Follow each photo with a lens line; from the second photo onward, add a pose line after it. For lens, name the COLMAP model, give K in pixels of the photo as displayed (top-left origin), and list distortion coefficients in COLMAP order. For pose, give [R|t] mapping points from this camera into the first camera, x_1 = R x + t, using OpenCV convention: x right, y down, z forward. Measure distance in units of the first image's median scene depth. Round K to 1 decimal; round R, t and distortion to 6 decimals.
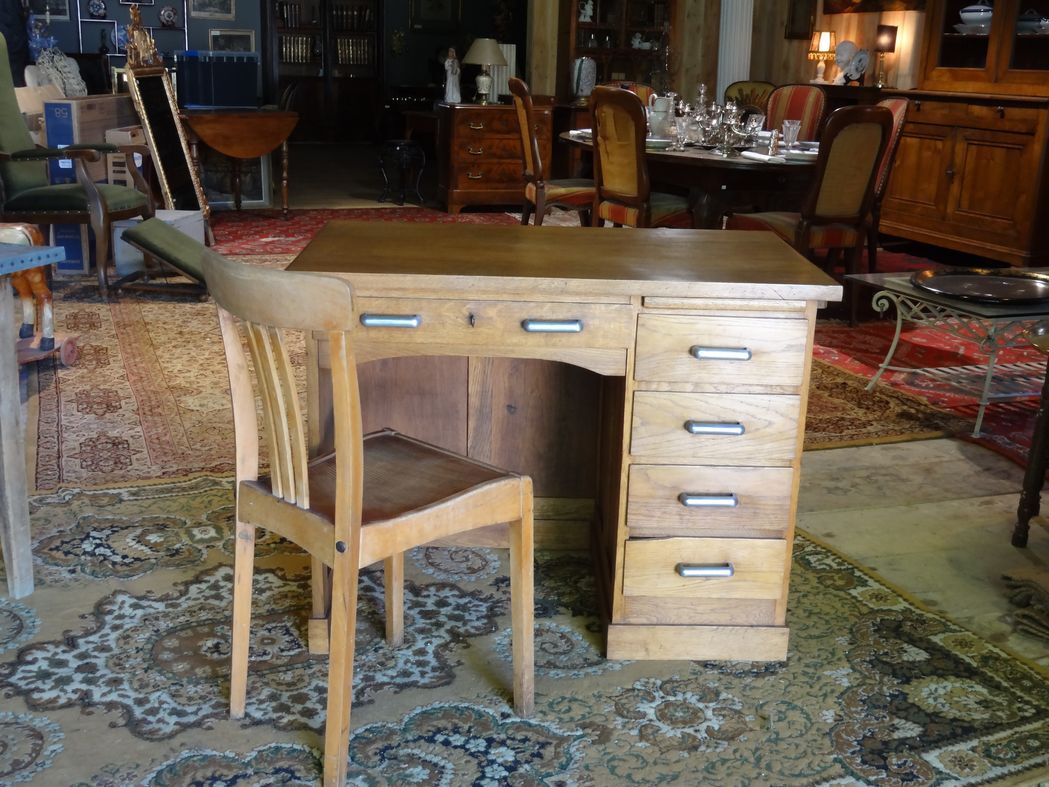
lens RADIAL K [[1210.0, 0, 530.9], [0, 1210.0, 405.7], [0, 0, 1]] dist [-0.003425, 0.000000]
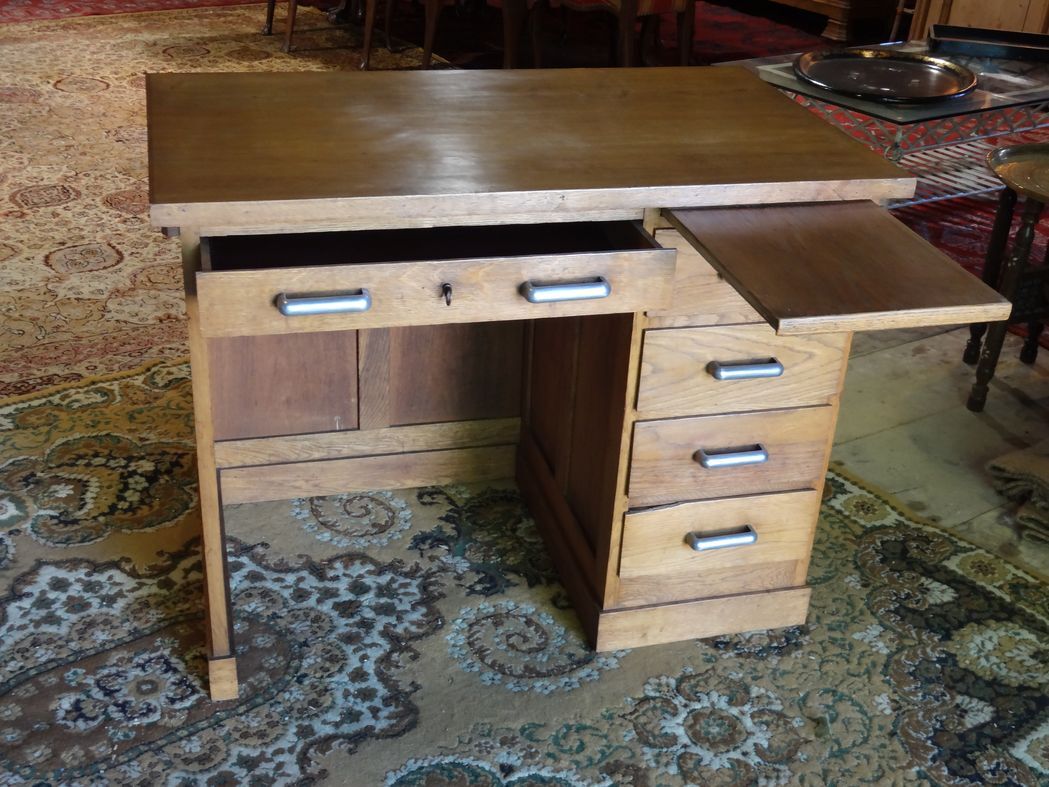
lens RADIAL K [[1291.1, 0, 527.8], [0, 1291.1, 407.7], [0, 0, 1]] dist [-0.004995, 0.000000]
pose [[0.971830, -0.092793, 0.216645, -0.141846], [0.046547, 0.976692, 0.209536, -0.119750], [-0.231039, -0.193549, 0.953499, 0.225606]]
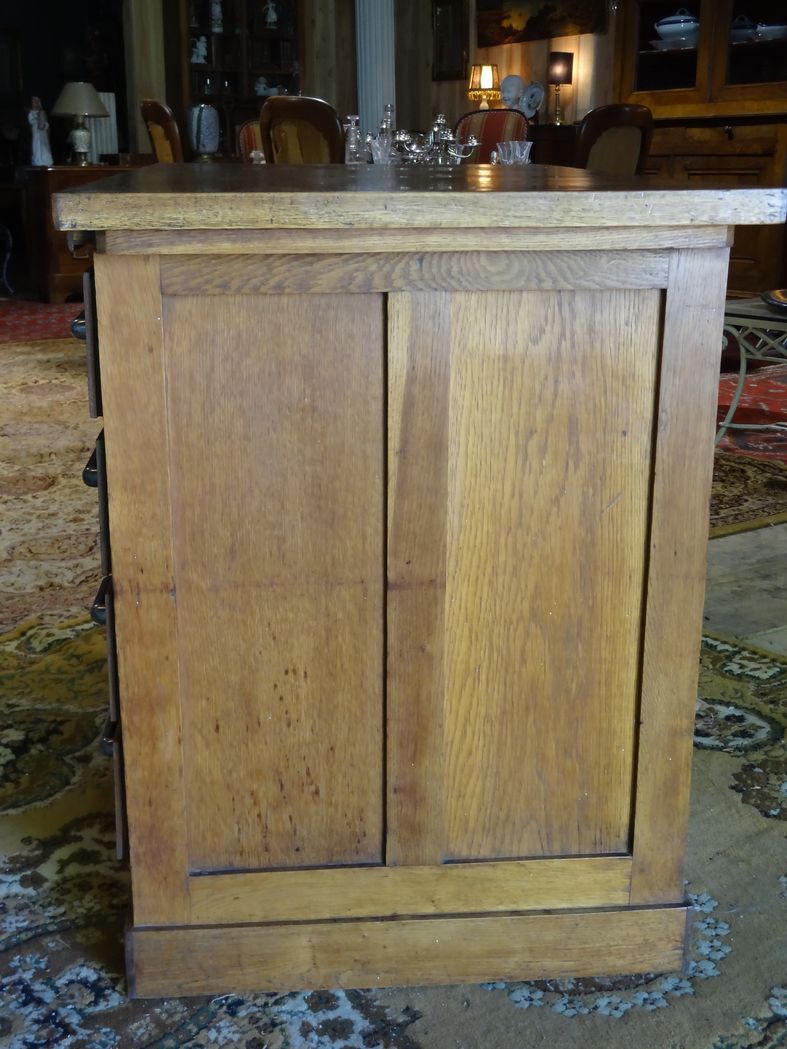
lens RADIAL K [[1291.1, 0, 386.0], [0, 1291.1, 518.0], [0, 0, 1]] dist [-0.004995, 0.000000]
pose [[0.973968, -0.091917, 0.207213, -0.149975], [0.094352, 0.995537, -0.001878, 0.012175], [-0.206116, 0.021380, 0.978294, 0.458662]]
